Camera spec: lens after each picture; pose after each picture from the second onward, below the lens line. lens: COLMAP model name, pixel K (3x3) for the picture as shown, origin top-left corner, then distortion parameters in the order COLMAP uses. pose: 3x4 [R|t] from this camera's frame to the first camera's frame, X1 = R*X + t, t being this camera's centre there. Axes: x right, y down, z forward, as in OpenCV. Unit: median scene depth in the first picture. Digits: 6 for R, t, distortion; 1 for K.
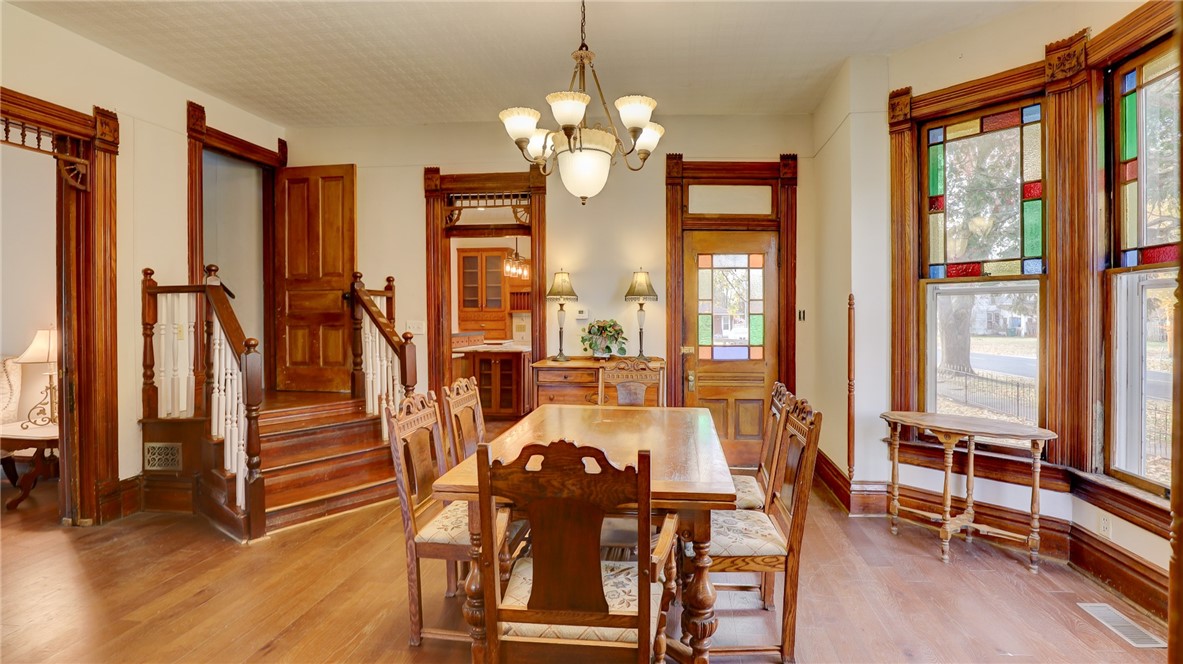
lens RADIAL K [[554.1, 0, 636.6], [0, 554.1, 321.0], [0, 0, 1]] dist [-0.036585, 0.006745]
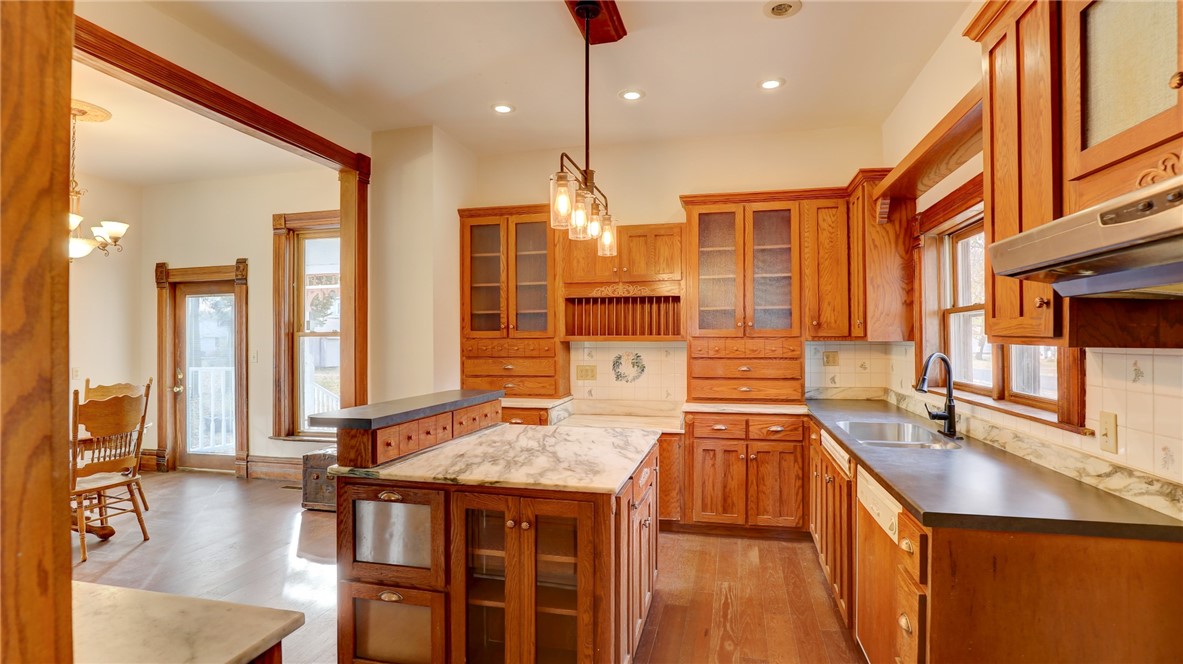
lens RADIAL K [[554.1, 0, 603.0], [0, 554.1, 332.9], [0, 0, 1]] dist [-0.036585, 0.006745]
pose [[0.988678, -0.002639, -0.150030, -0.283417], [-0.000372, 0.999799, -0.020035, -0.028232], [0.150053, 0.019864, 0.988478, 1.207690]]
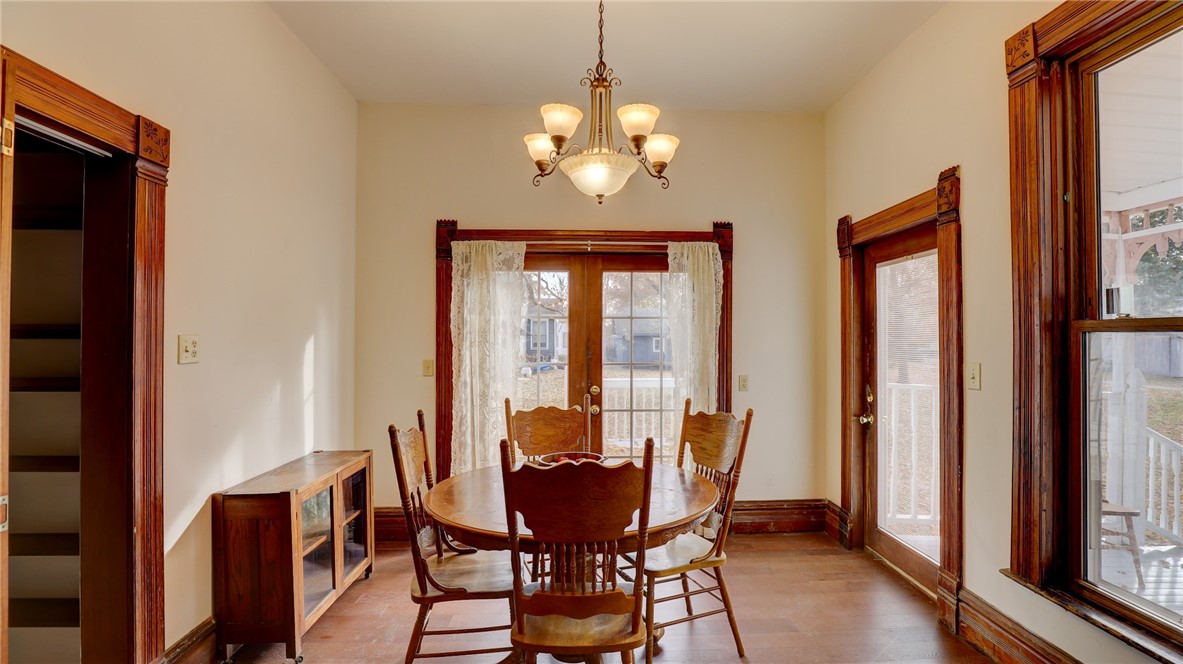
lens RADIAL K [[554.1, 0, 602.4], [0, 554.1, 334.2], [0, 0, 1]] dist [-0.036585, 0.006745]
pose [[0.129194, -0.002474, -0.991616, -0.780699], [-0.012626, 0.999912, -0.004140, -0.035930], [0.991539, 0.013055, 0.129151, 1.914703]]
